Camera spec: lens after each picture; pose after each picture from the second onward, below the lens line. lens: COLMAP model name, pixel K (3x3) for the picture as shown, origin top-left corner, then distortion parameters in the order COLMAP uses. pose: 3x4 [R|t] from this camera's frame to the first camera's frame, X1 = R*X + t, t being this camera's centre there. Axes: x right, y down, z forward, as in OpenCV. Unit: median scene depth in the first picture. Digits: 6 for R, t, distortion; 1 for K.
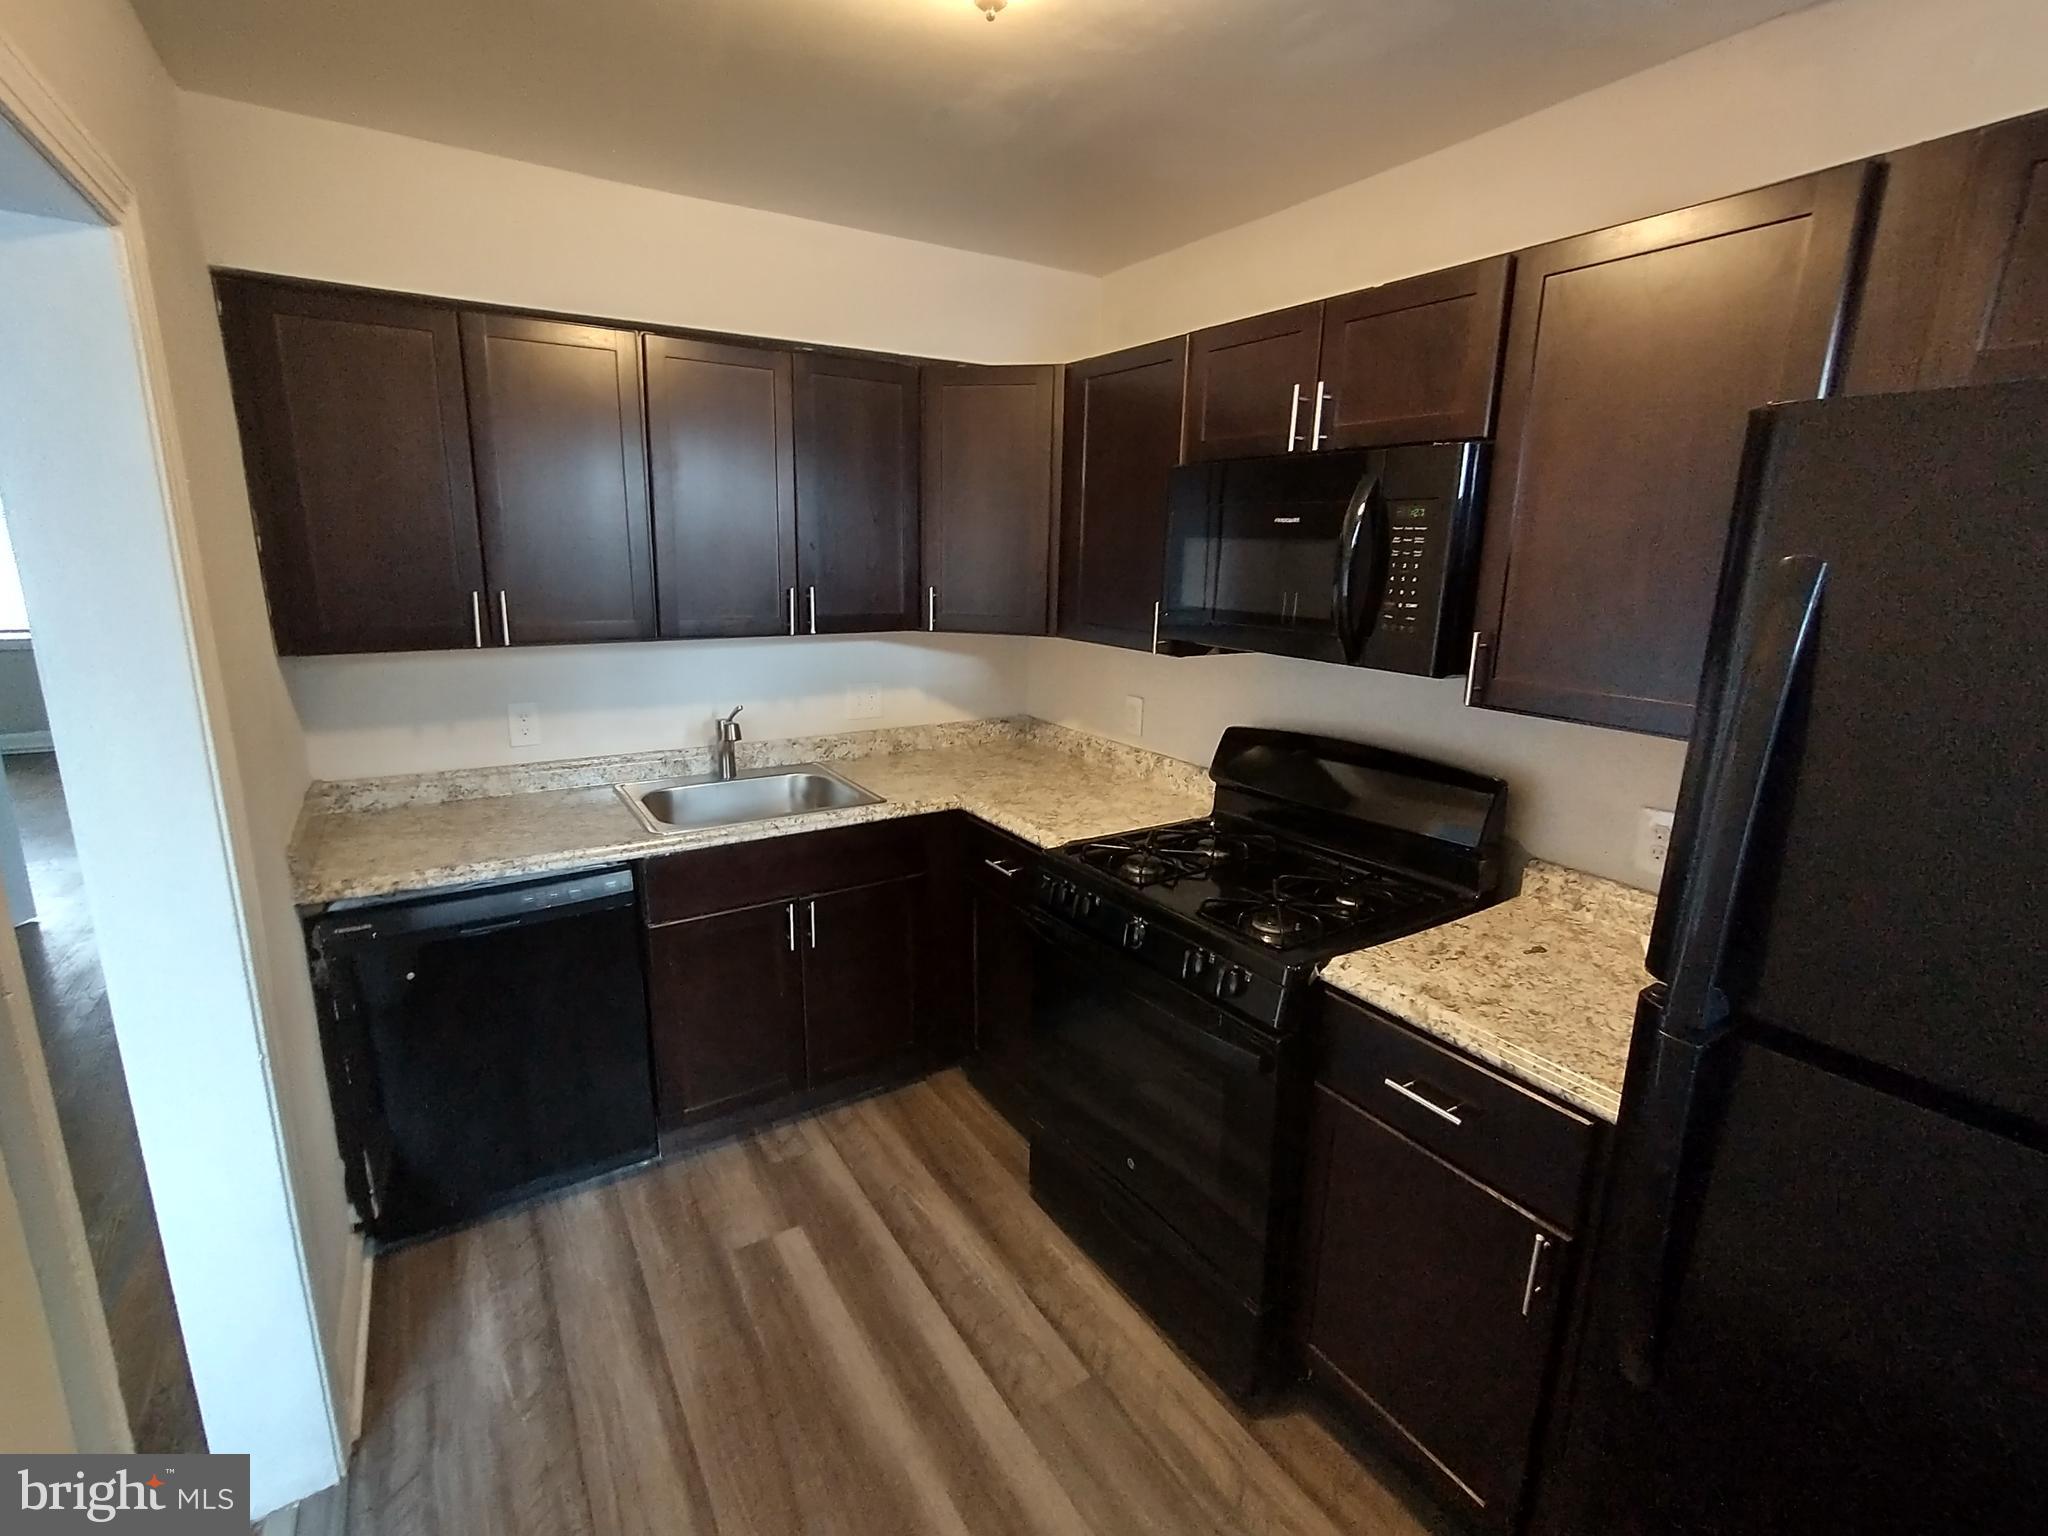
lens RADIAL K [[922.3, 0, 1017.8], [0, 922.3, 759.6], [0, 0, 1]] dist [0.000429, 0.000017]
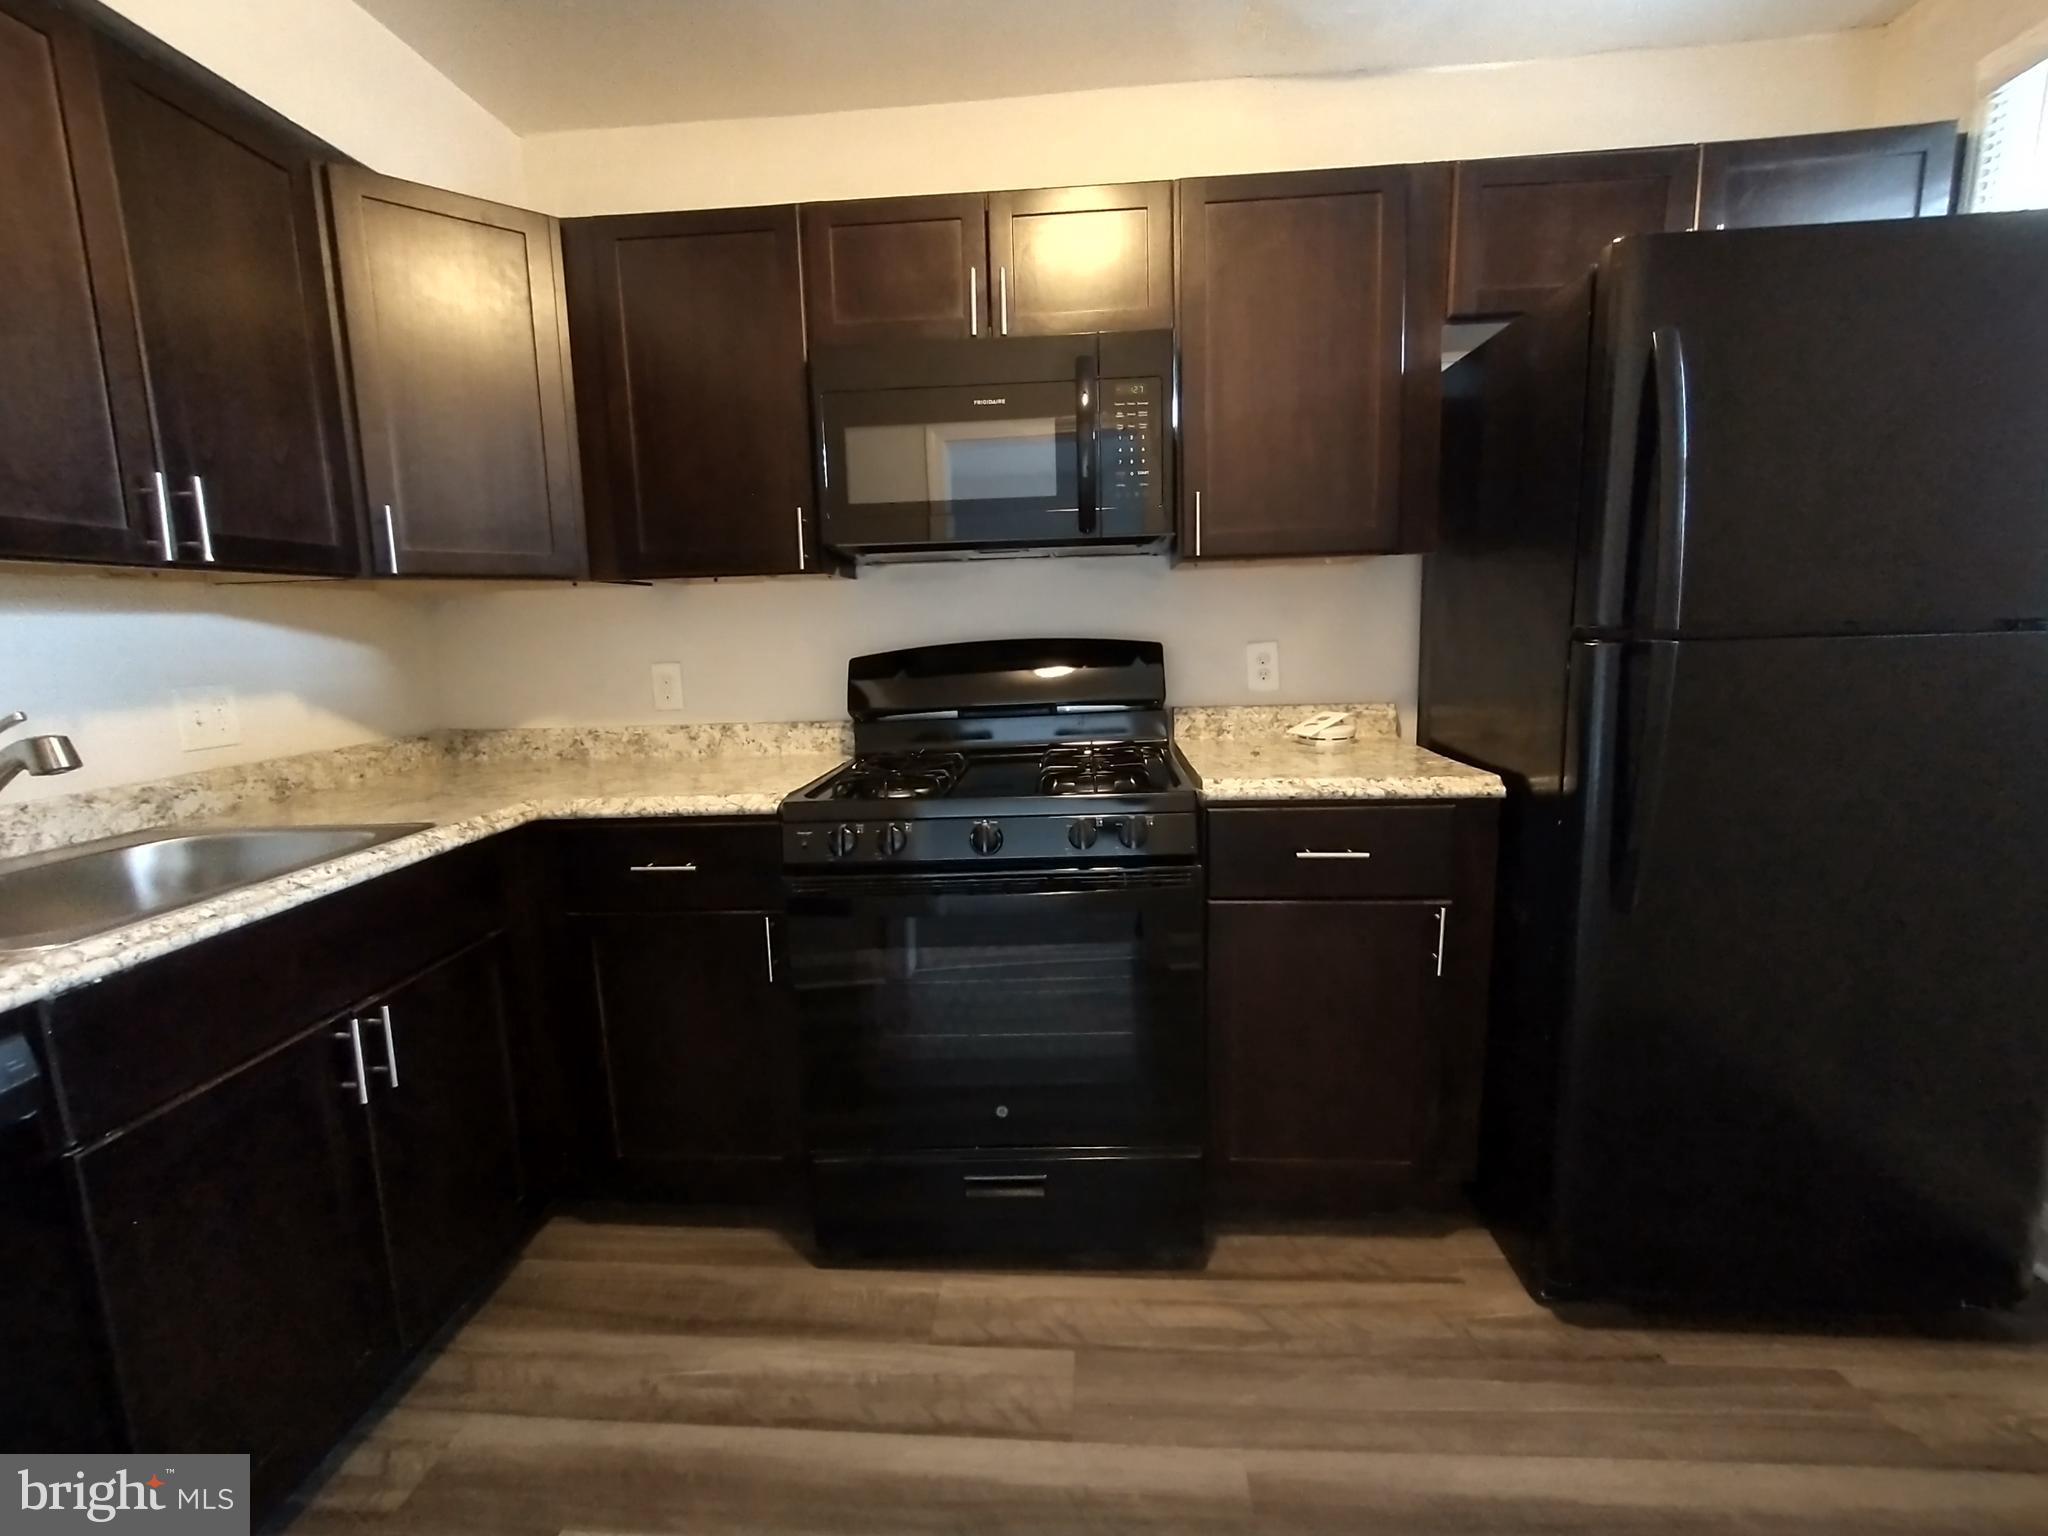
lens RADIAL K [[922.3, 0, 1017.8], [0, 922.3, 759.6], [0, 0, 1]] dist [0.000429, 0.000017]
pose [[0.602218, -0.153855, 0.783366, -0.430345], [0.219375, 0.975371, 0.022920, 0.082451], [-0.767599, 0.158048, 0.621138, 0.338475]]
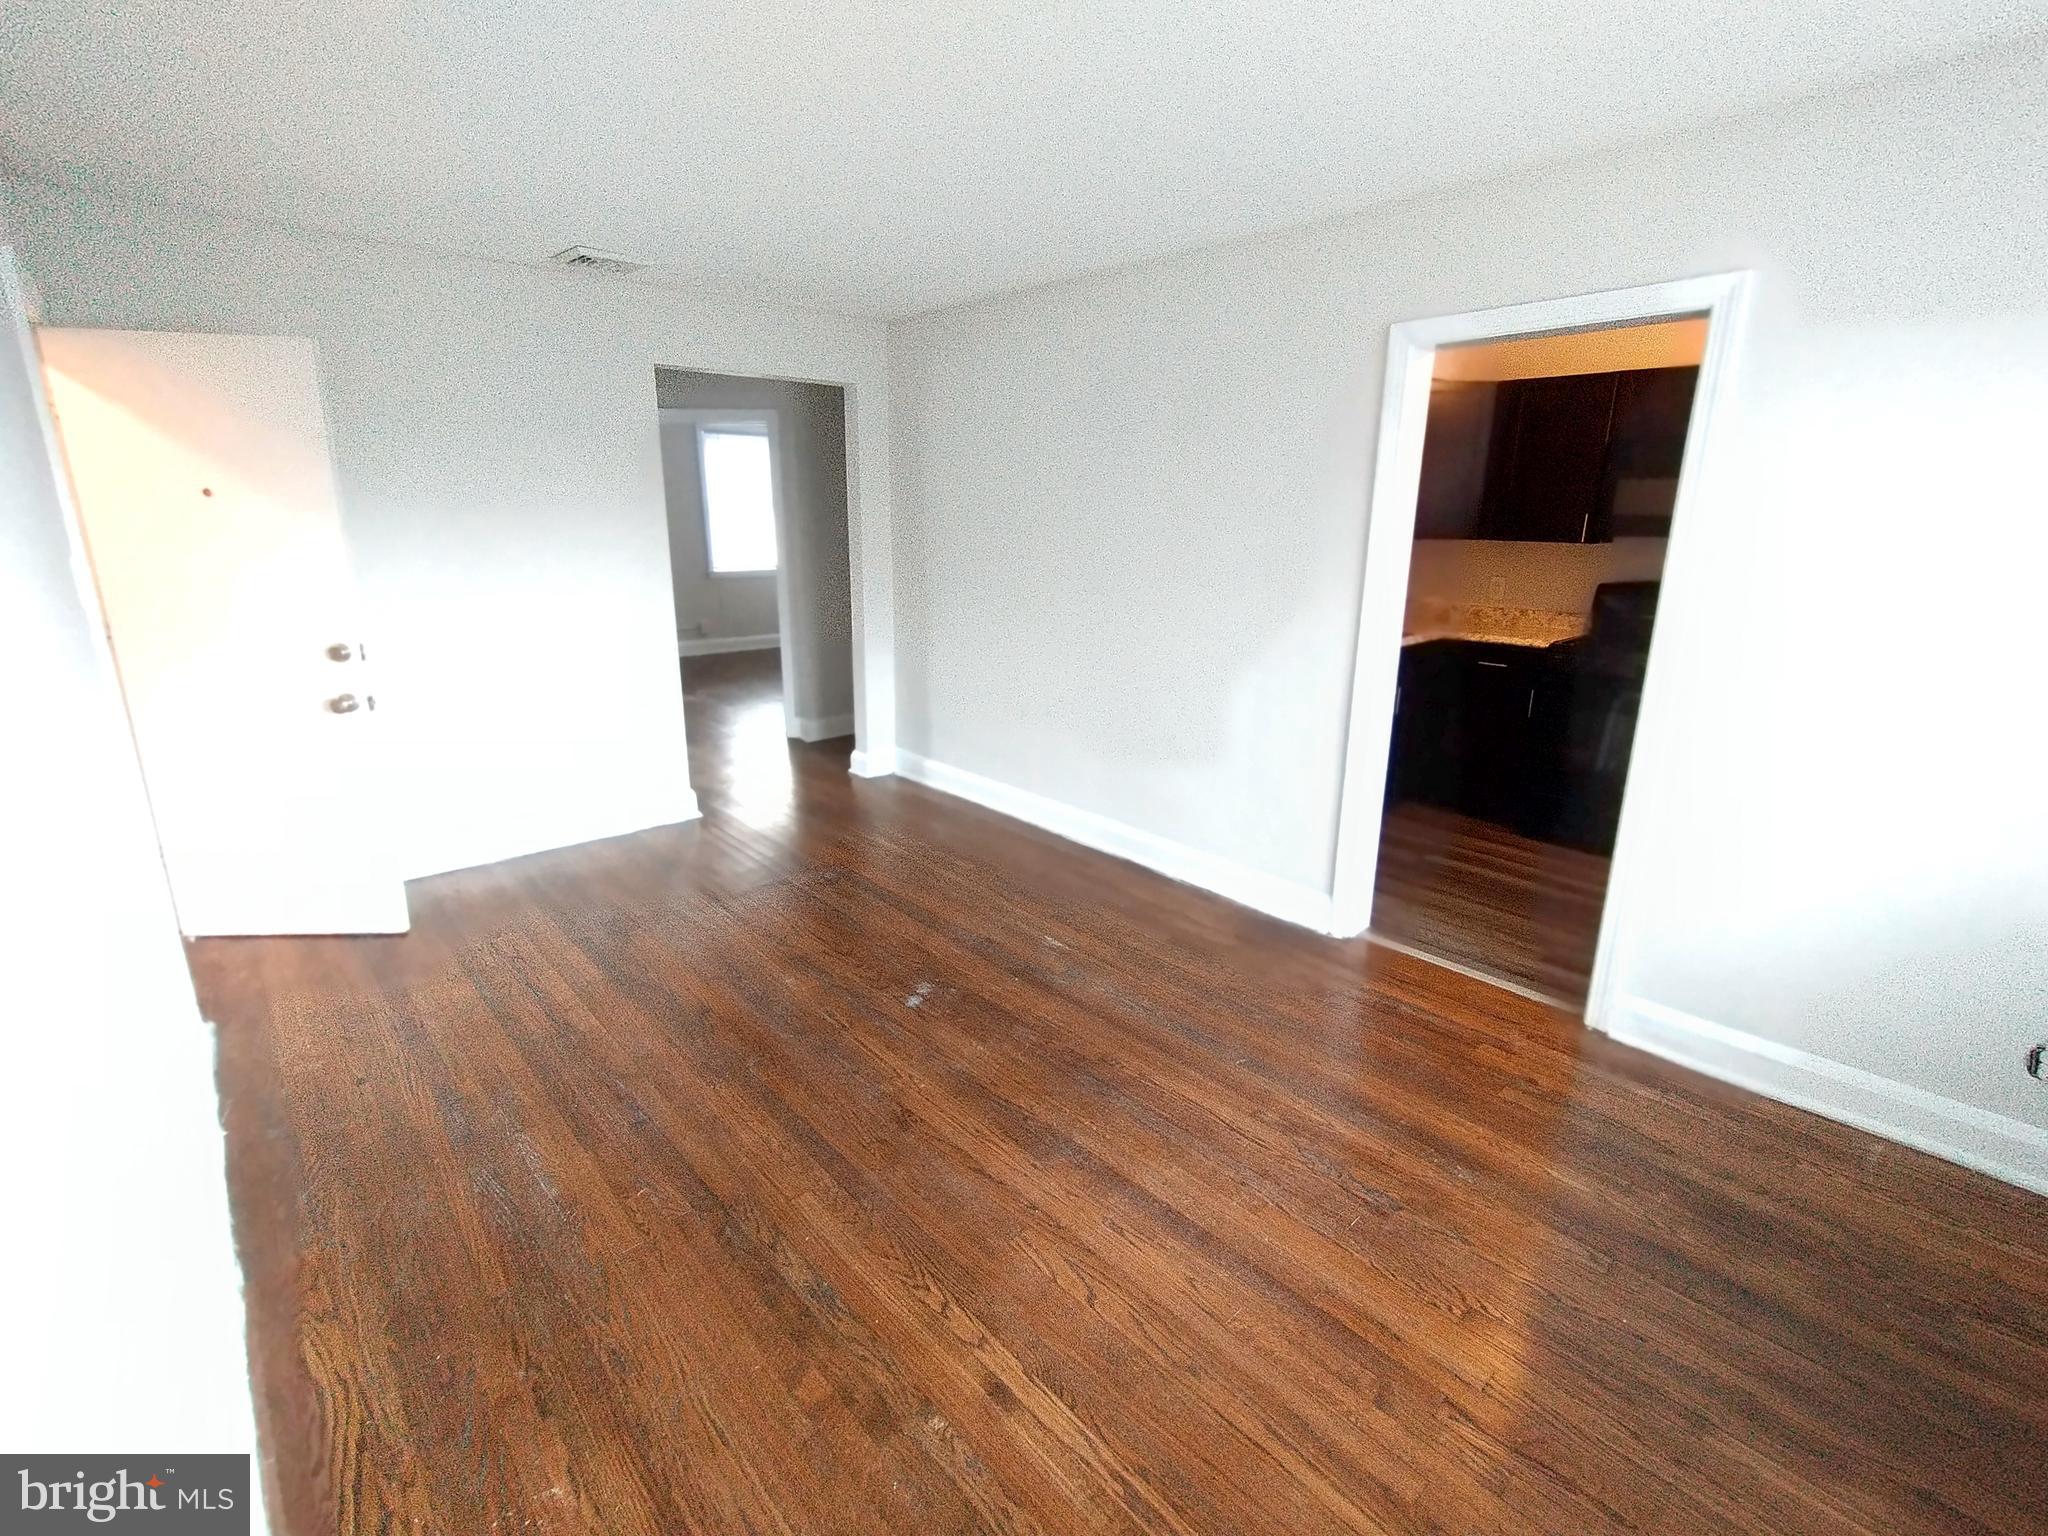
lens RADIAL K [[922.3, 0, 1017.8], [0, 922.3, 759.6], [0, 0, 1]] dist [0.000429, 0.000017]
pose [[0.985739, -0.058489, 0.157792, -1.303969], [0.051839, 0.997598, 0.045939, 0.181053], [-0.160100, -0.037105, 0.986403, -0.682833]]
